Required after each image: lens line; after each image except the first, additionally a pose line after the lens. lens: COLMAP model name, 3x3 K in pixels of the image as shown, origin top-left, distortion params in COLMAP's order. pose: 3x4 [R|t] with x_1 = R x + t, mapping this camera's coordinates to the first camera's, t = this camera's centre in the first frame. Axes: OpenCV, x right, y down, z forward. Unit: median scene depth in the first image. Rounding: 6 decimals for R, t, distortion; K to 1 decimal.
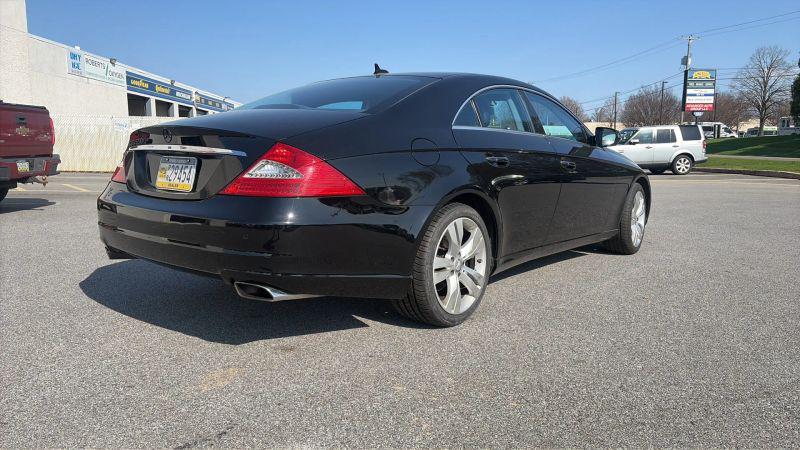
lens RADIAL K [[578.6, 0, 405.3], [0, 578.6, 225.4], [0, 0, 1]] dist [0.043869, -0.054265]
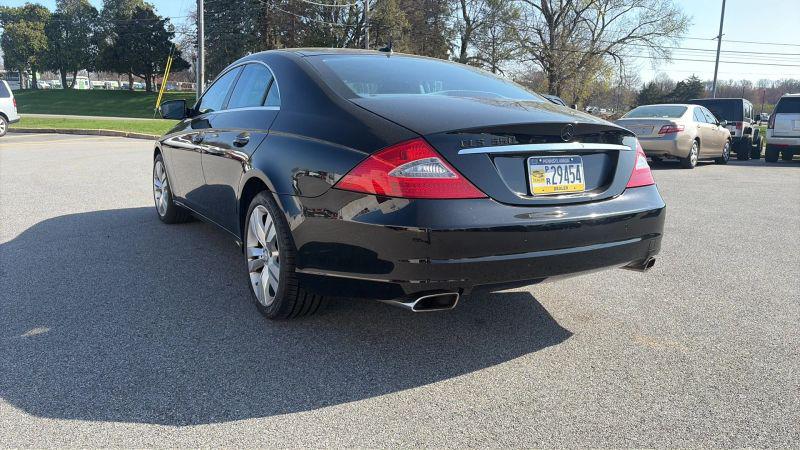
lens RADIAL K [[578.6, 0, 400.7], [0, 578.6, 225.0], [0, 0, 1]] dist [0.043869, -0.054265]
pose [[0.356567, -0.182369, 0.916298, -1.169621], [0.112328, 0.982017, 0.151737, -0.156938], [-0.927493, 0.048822, 0.370640, 0.802260]]
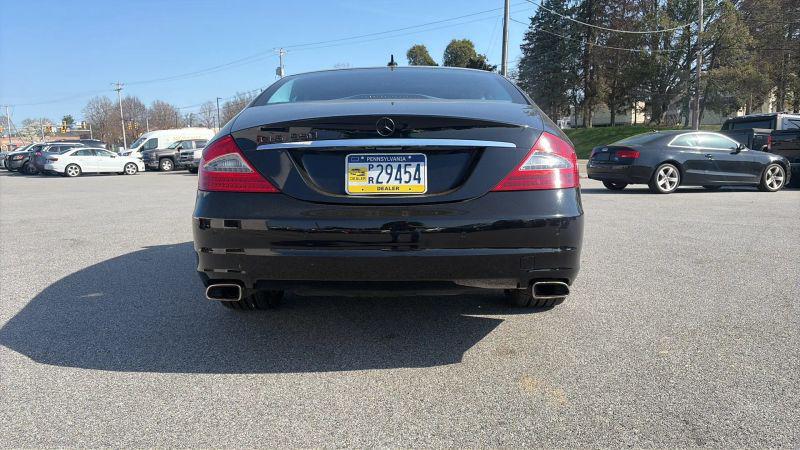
lens RADIAL K [[578.6, 0, 398.1], [0, 578.6, 224.4], [0, 0, 1]] dist [0.043869, -0.054265]
pose [[0.801305, -0.098591, 0.590076, -0.775836], [0.104700, 0.994216, 0.023936, -0.032508], [-0.589023, 0.042601, 0.806992, 0.302477]]
